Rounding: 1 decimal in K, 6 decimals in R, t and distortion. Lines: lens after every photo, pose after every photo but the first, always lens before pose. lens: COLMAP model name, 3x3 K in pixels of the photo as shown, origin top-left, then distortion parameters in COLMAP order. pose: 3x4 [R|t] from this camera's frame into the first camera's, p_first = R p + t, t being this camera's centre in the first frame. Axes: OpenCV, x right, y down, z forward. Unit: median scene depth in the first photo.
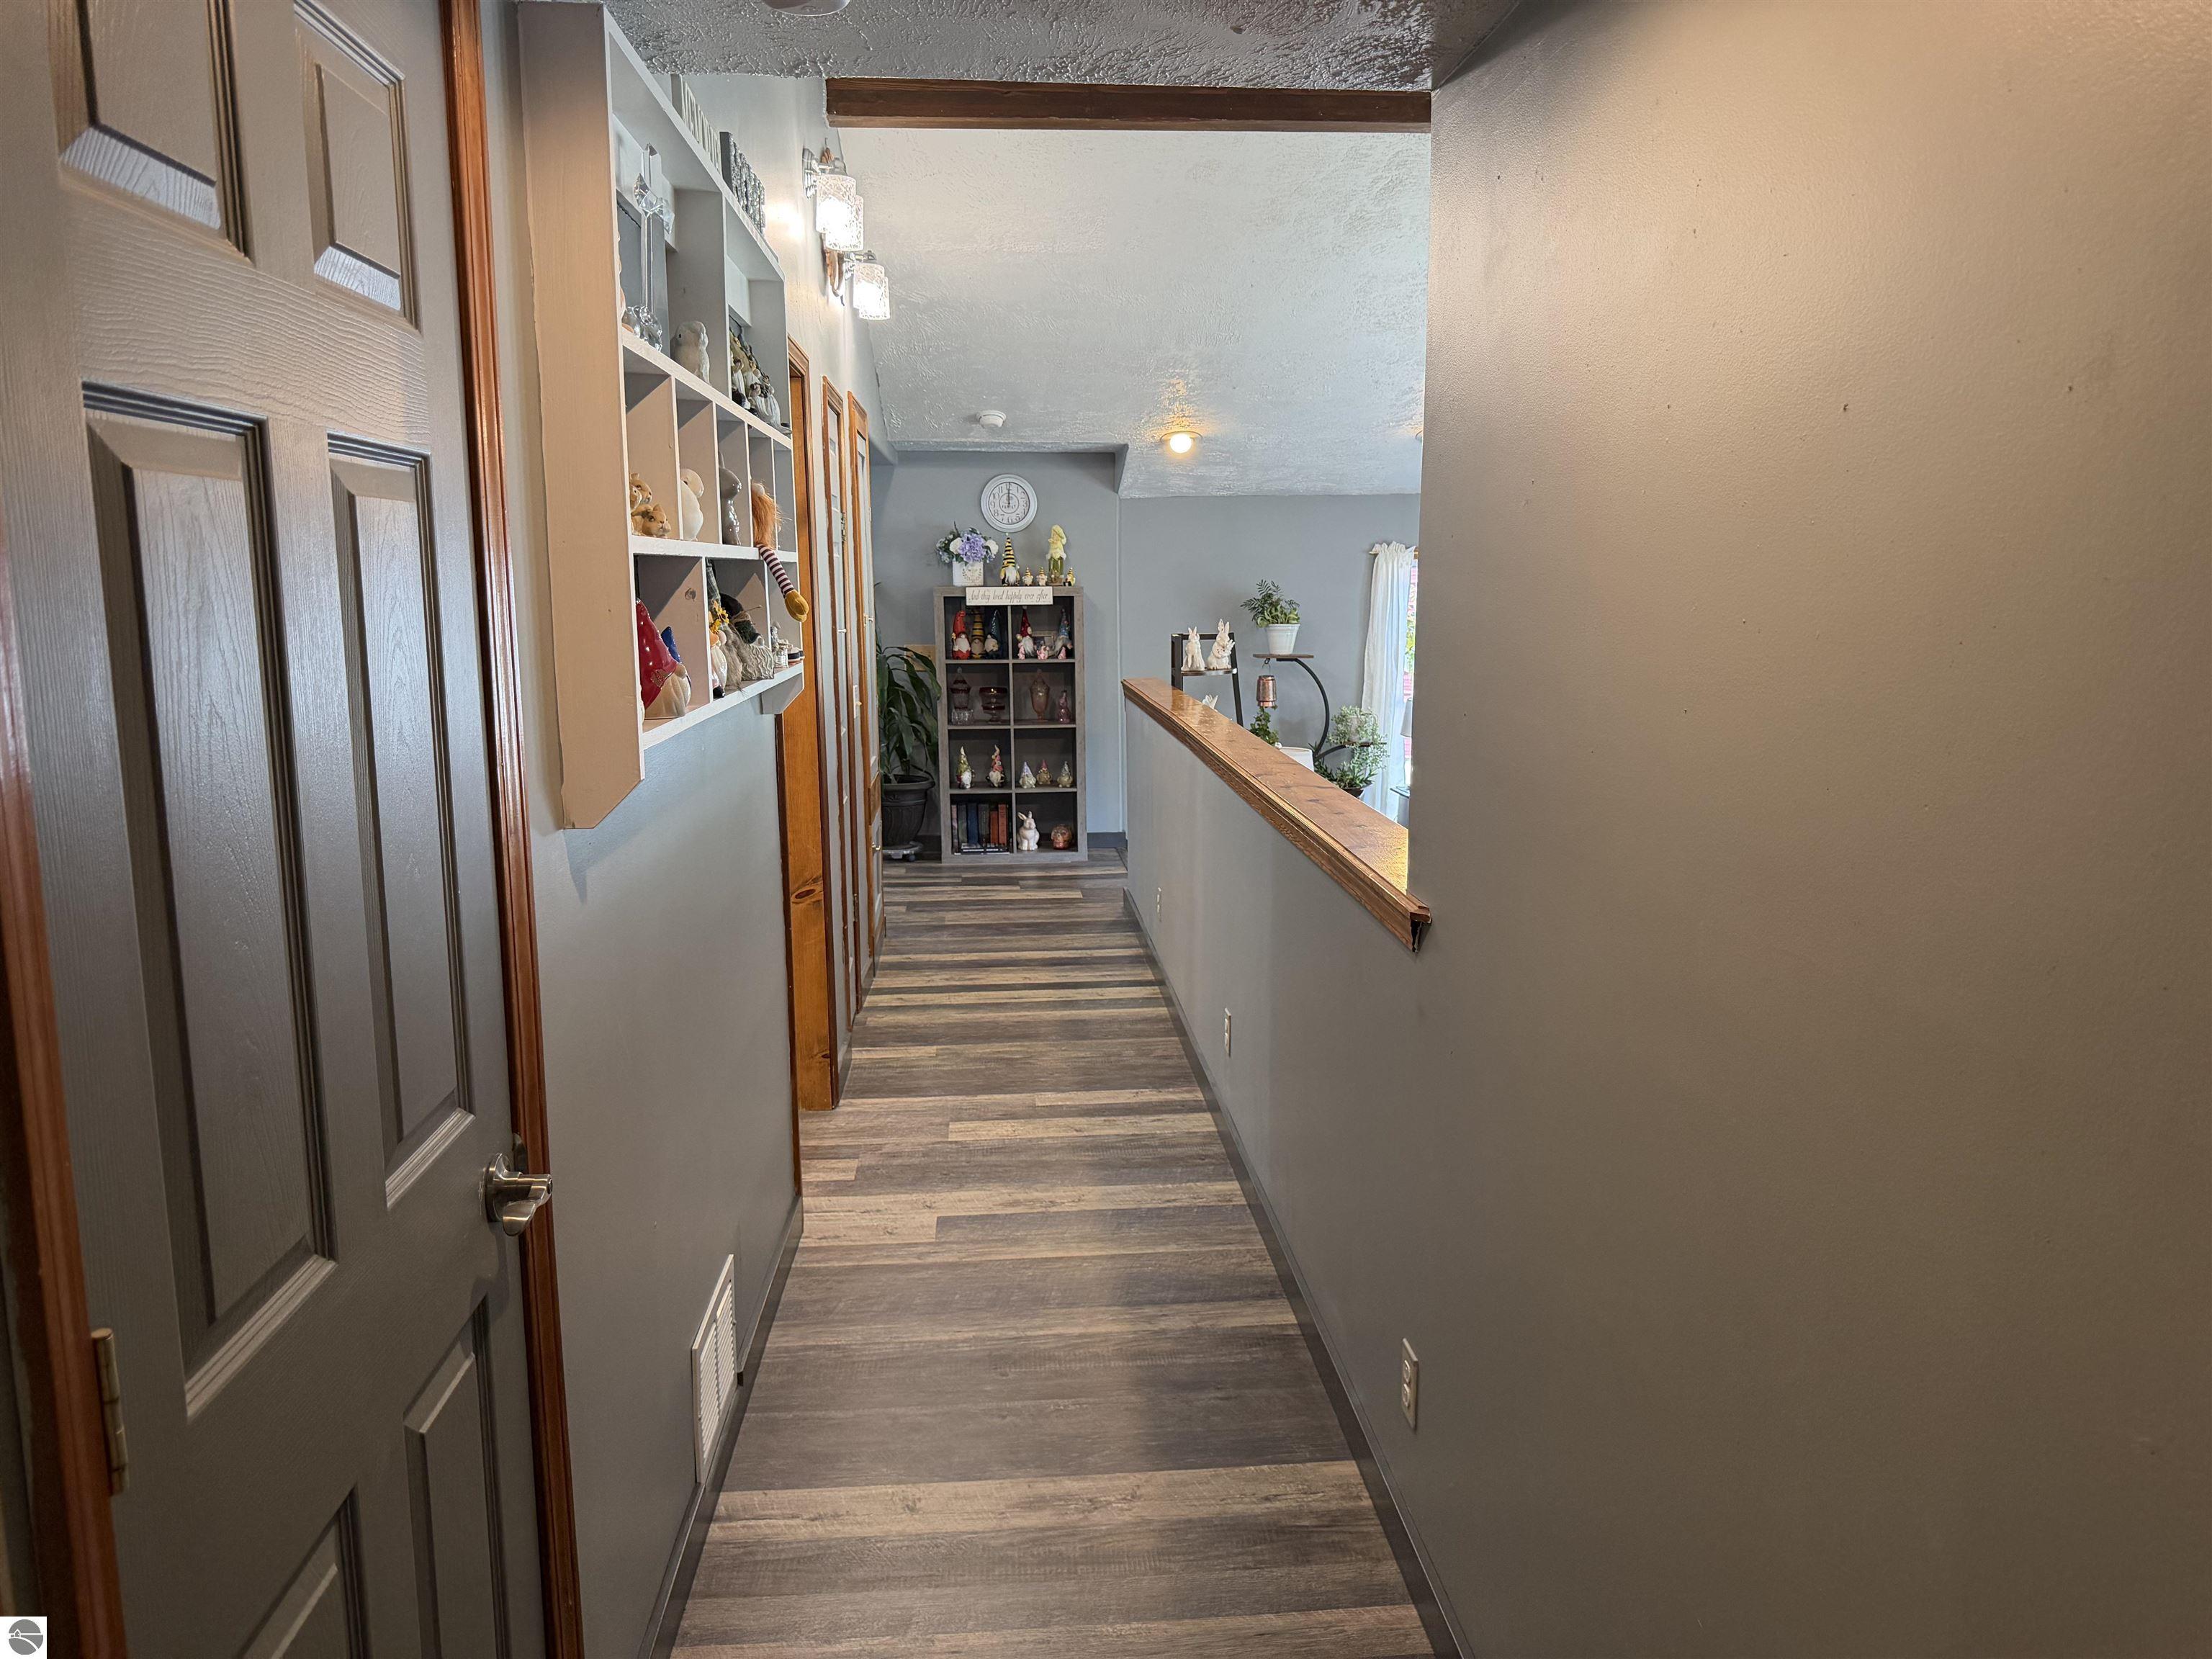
lens RADIAL K [[1566.3, 0, 1100.6], [0, 1566.3, 811.0], [0, 0, 1]] dist [0.051683, -0.054214]
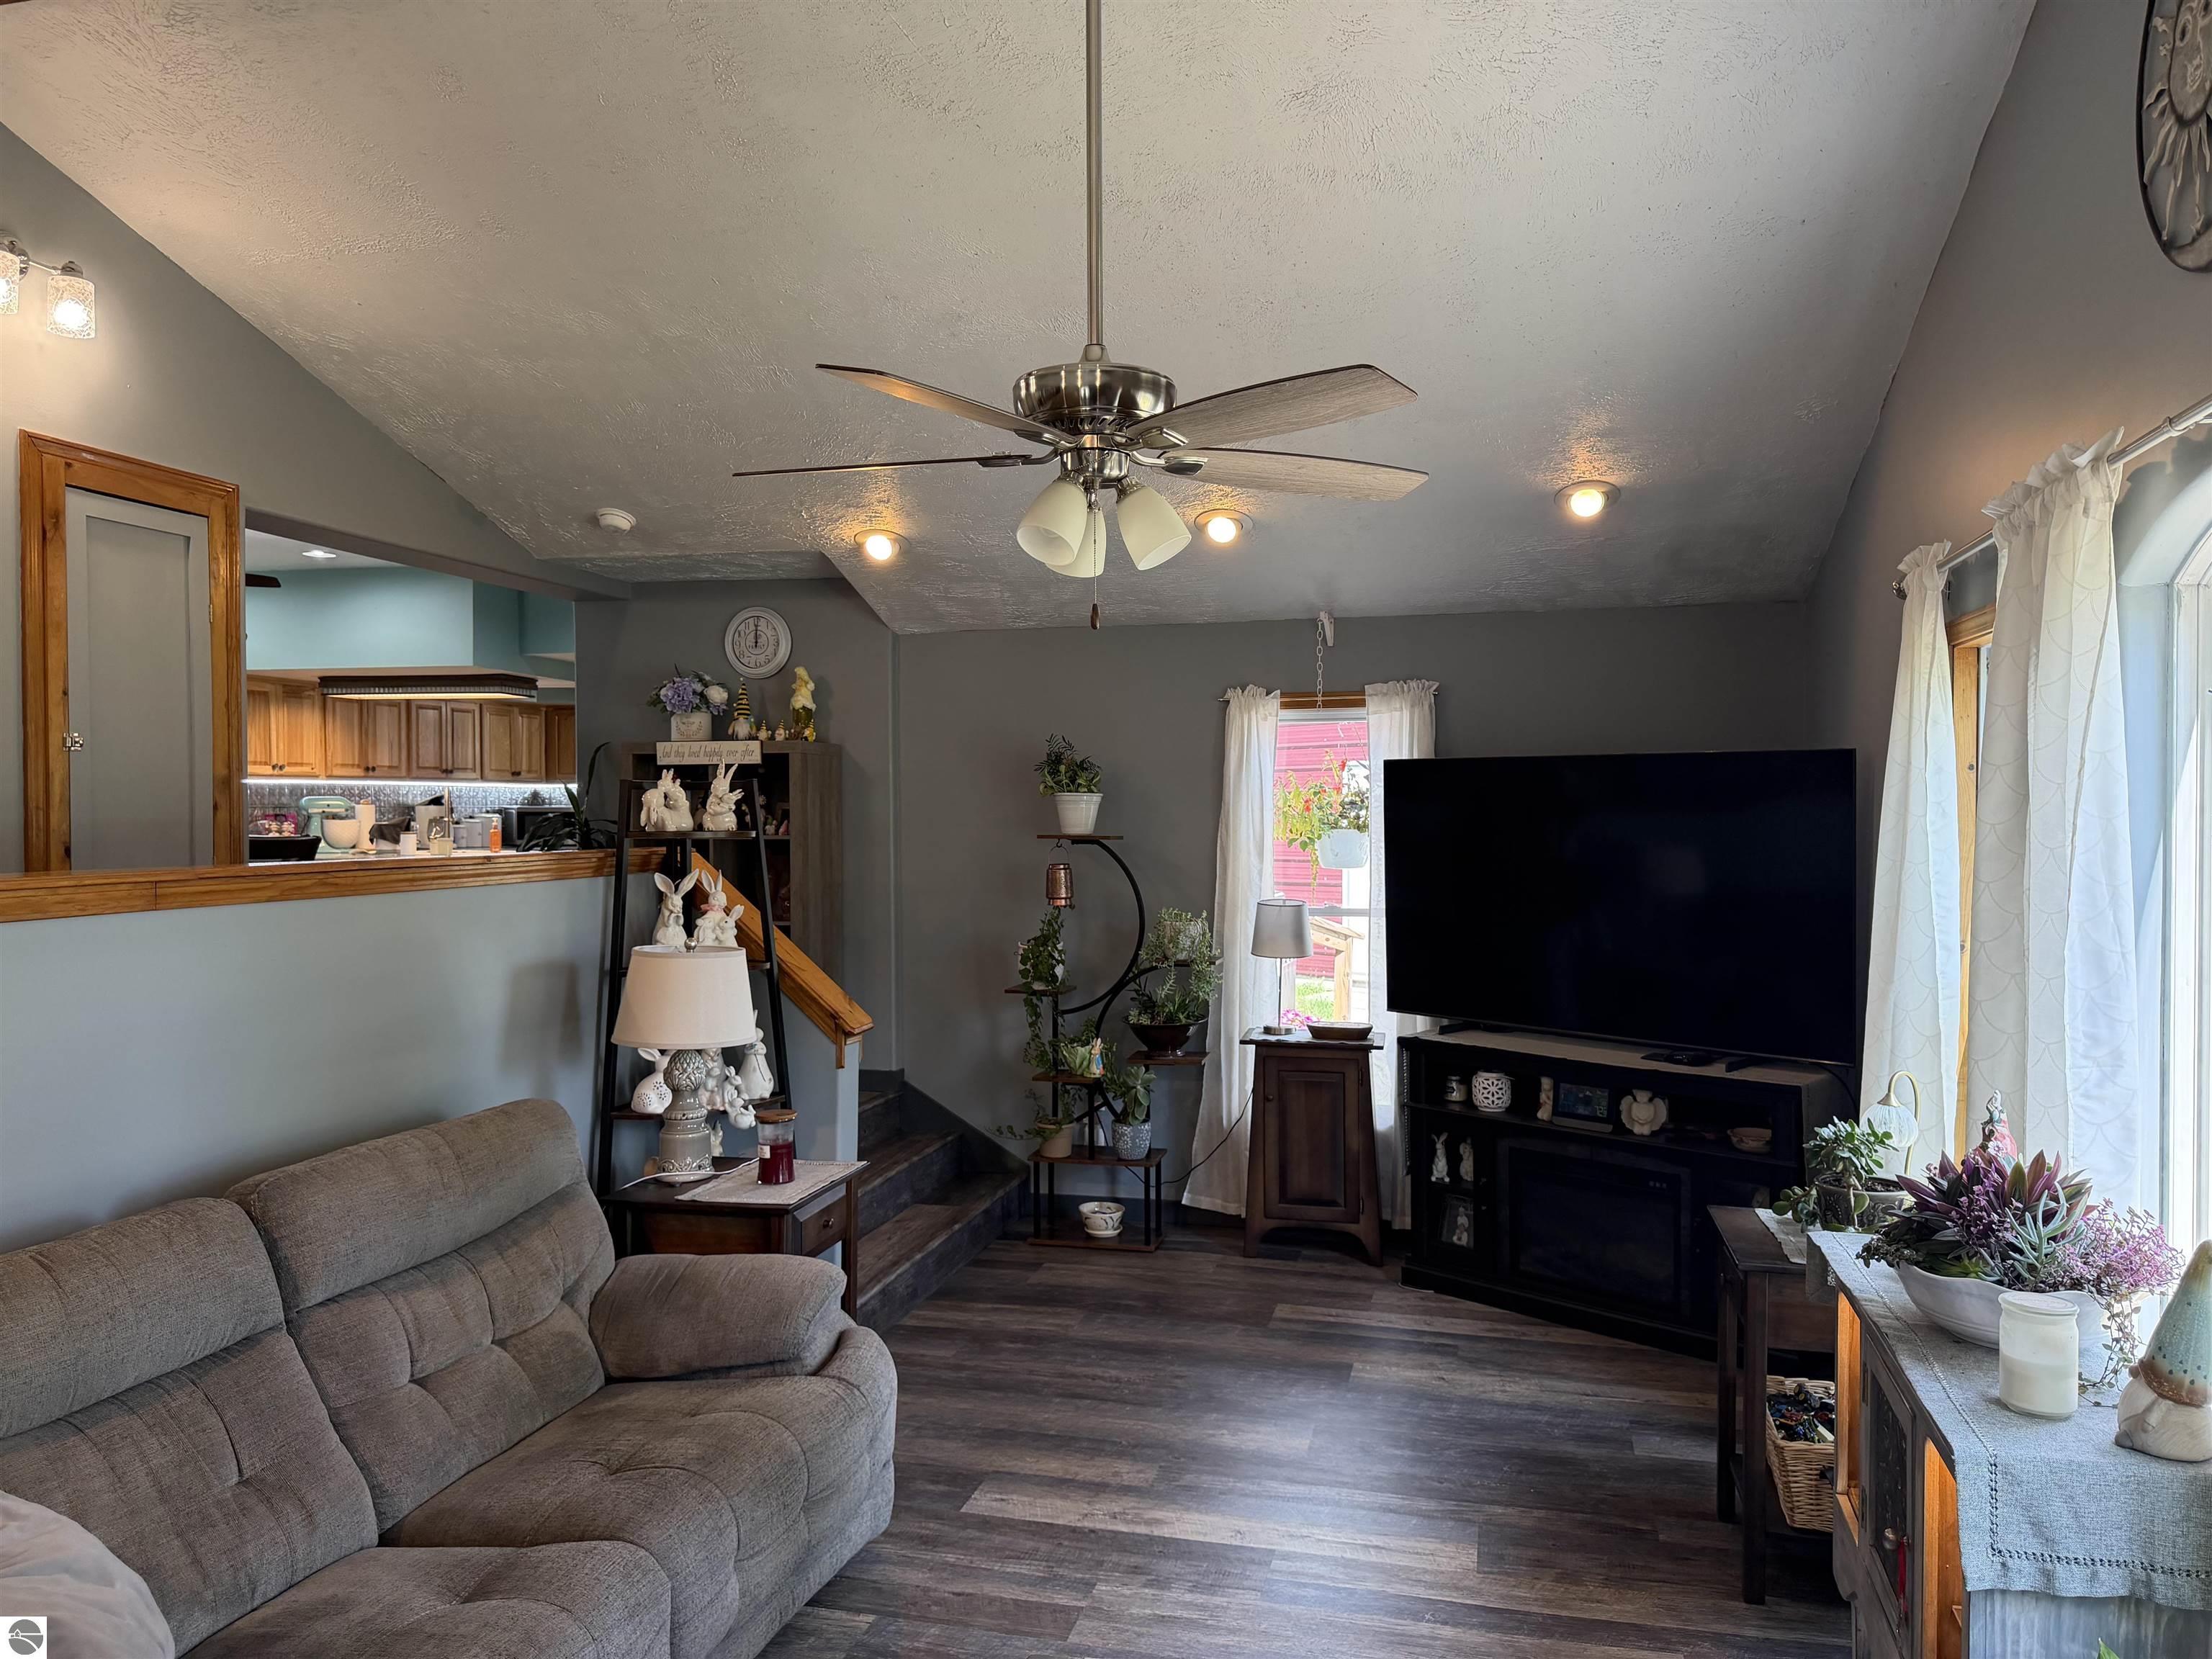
lens RADIAL K [[1566.3, 0, 1104.0], [0, 1566.3, 843.1], [0, 0, 1]] dist [0.051683, -0.054214]
pose [[0.947179, 0.012103, -0.320478, 0.456862], [-0.053505, 0.991246, -0.120700, -0.010410], [0.316211, 0.131471, 0.939535, 0.401117]]
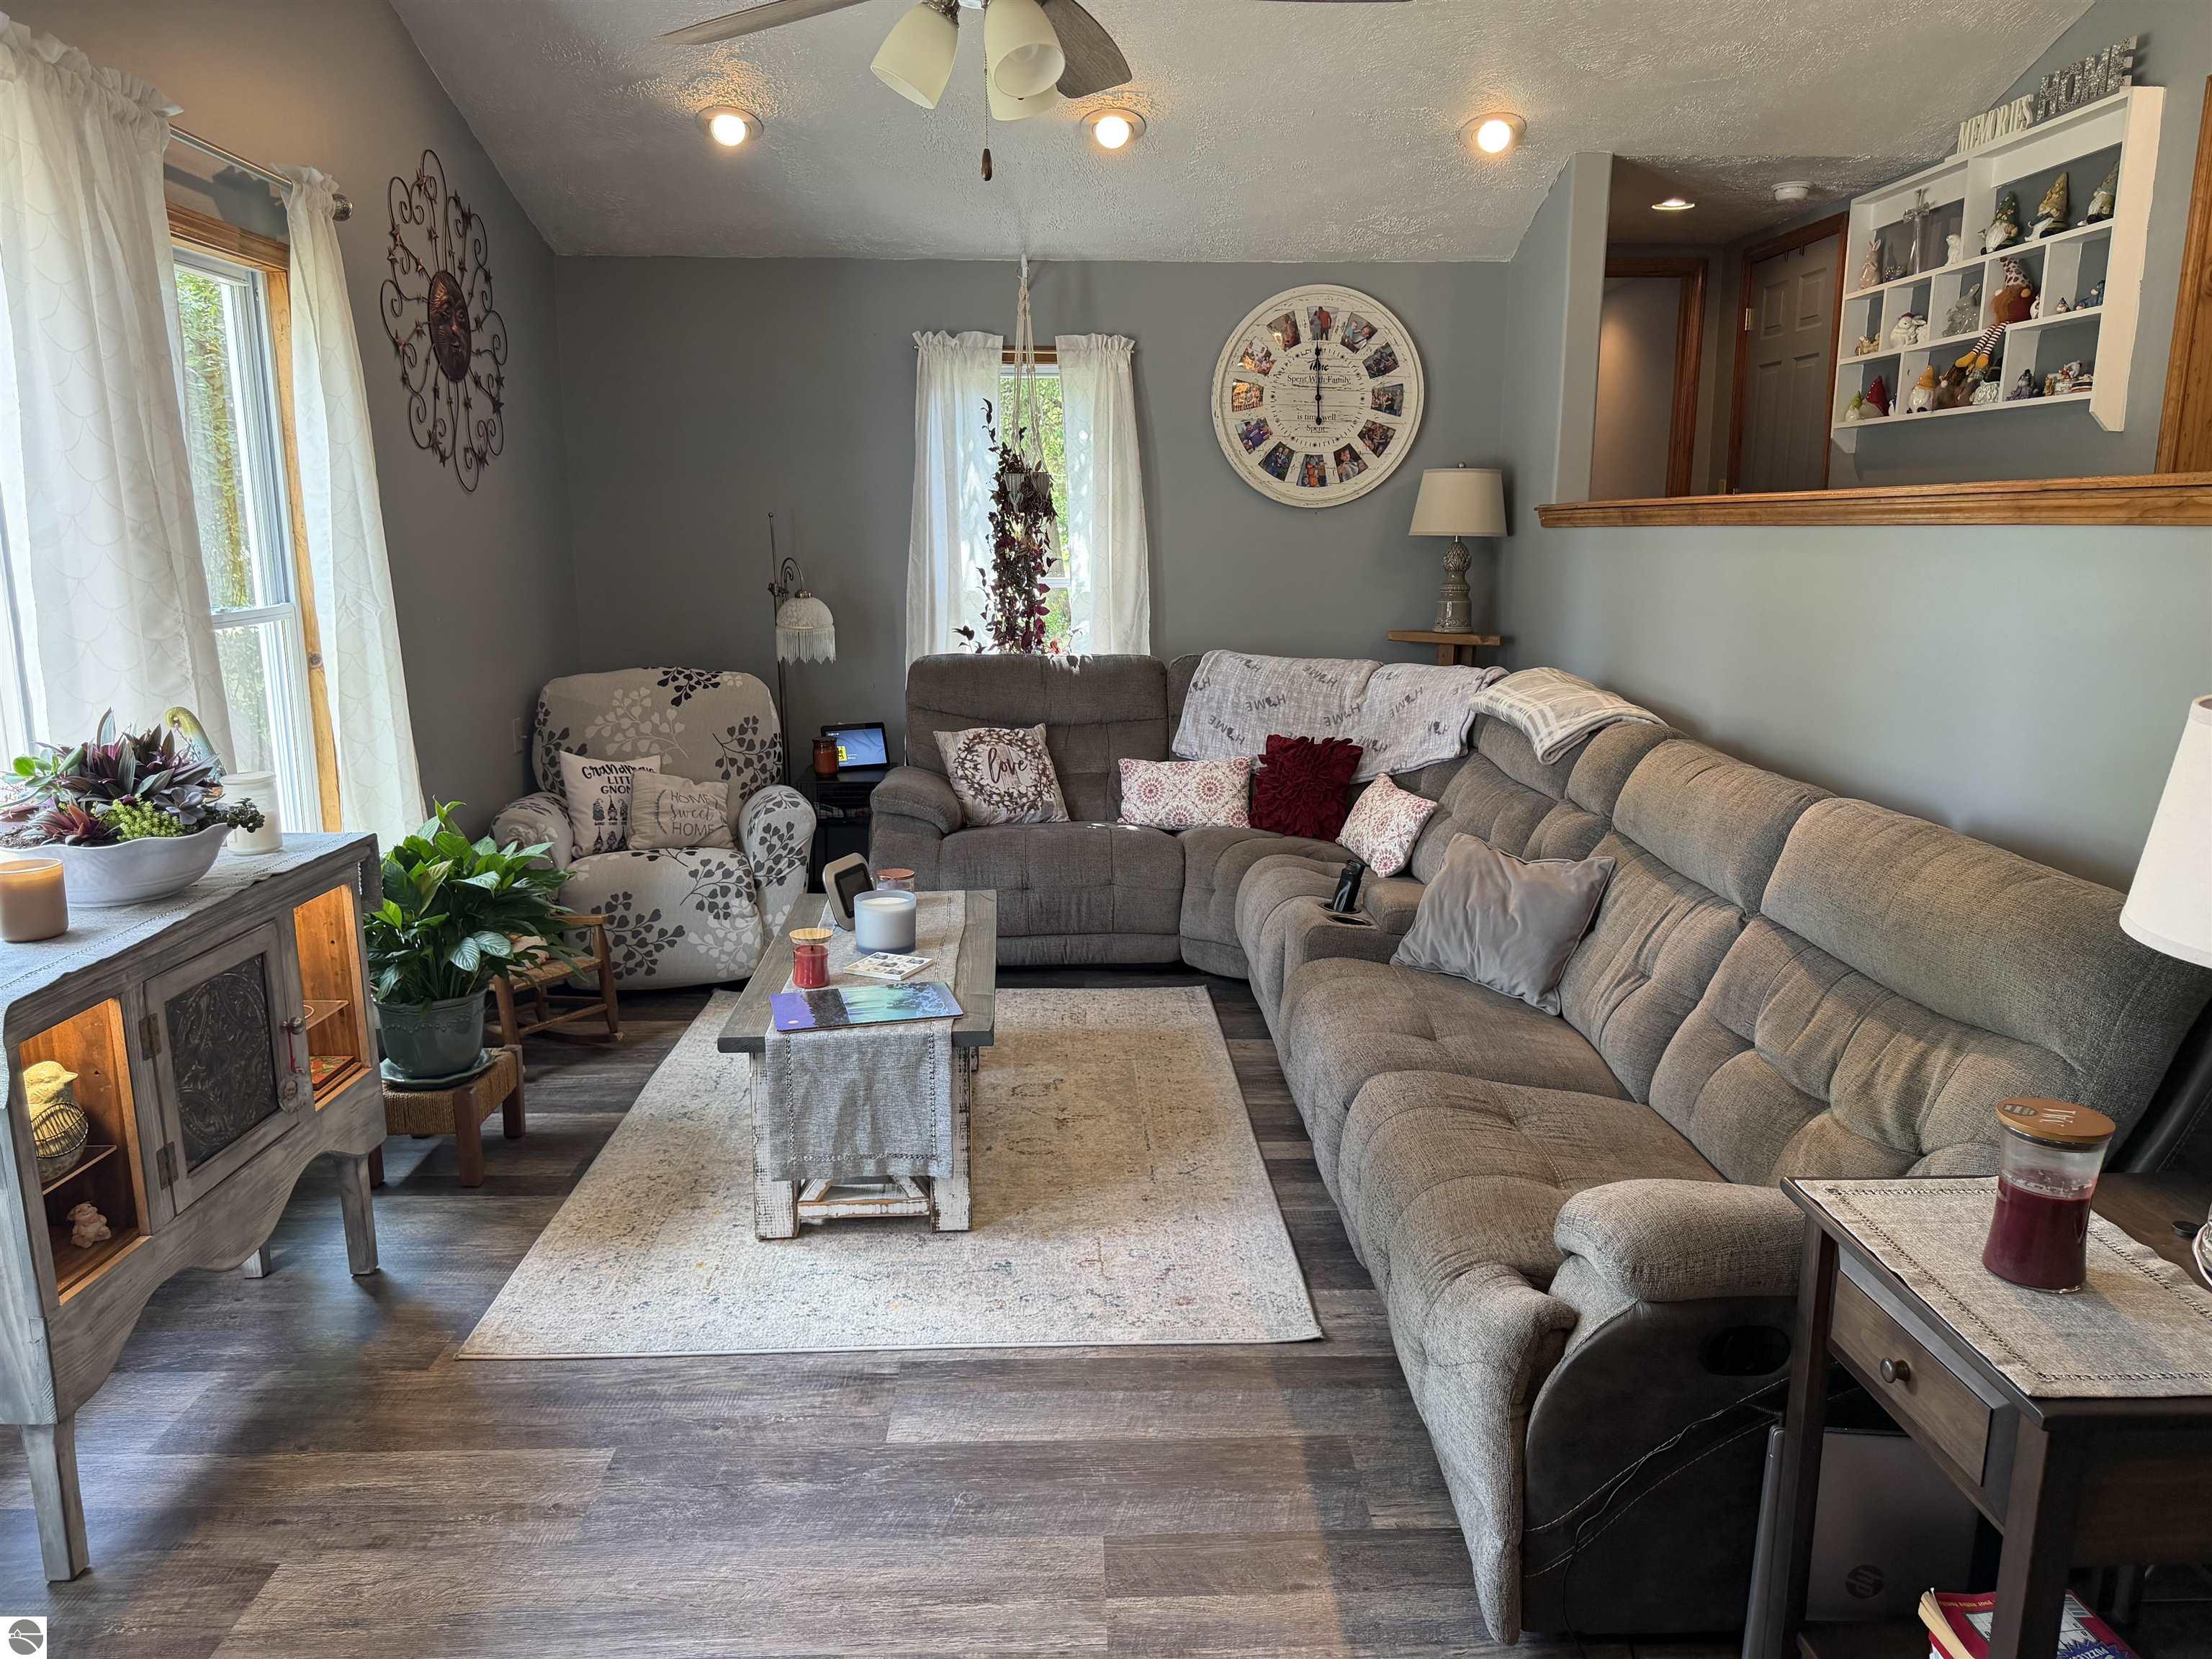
lens RADIAL K [[1566.3, 0, 1091.5], [0, 1566.3, 861.7], [0, 0, 1]] dist [0.051683, -0.054214]
pose [[-0.998606, -0.005964, 0.052437, 0.278573], [0.012677, 0.937401, 0.348020, -0.095382], [-0.051230, 0.348200, -0.936019, 1.167143]]
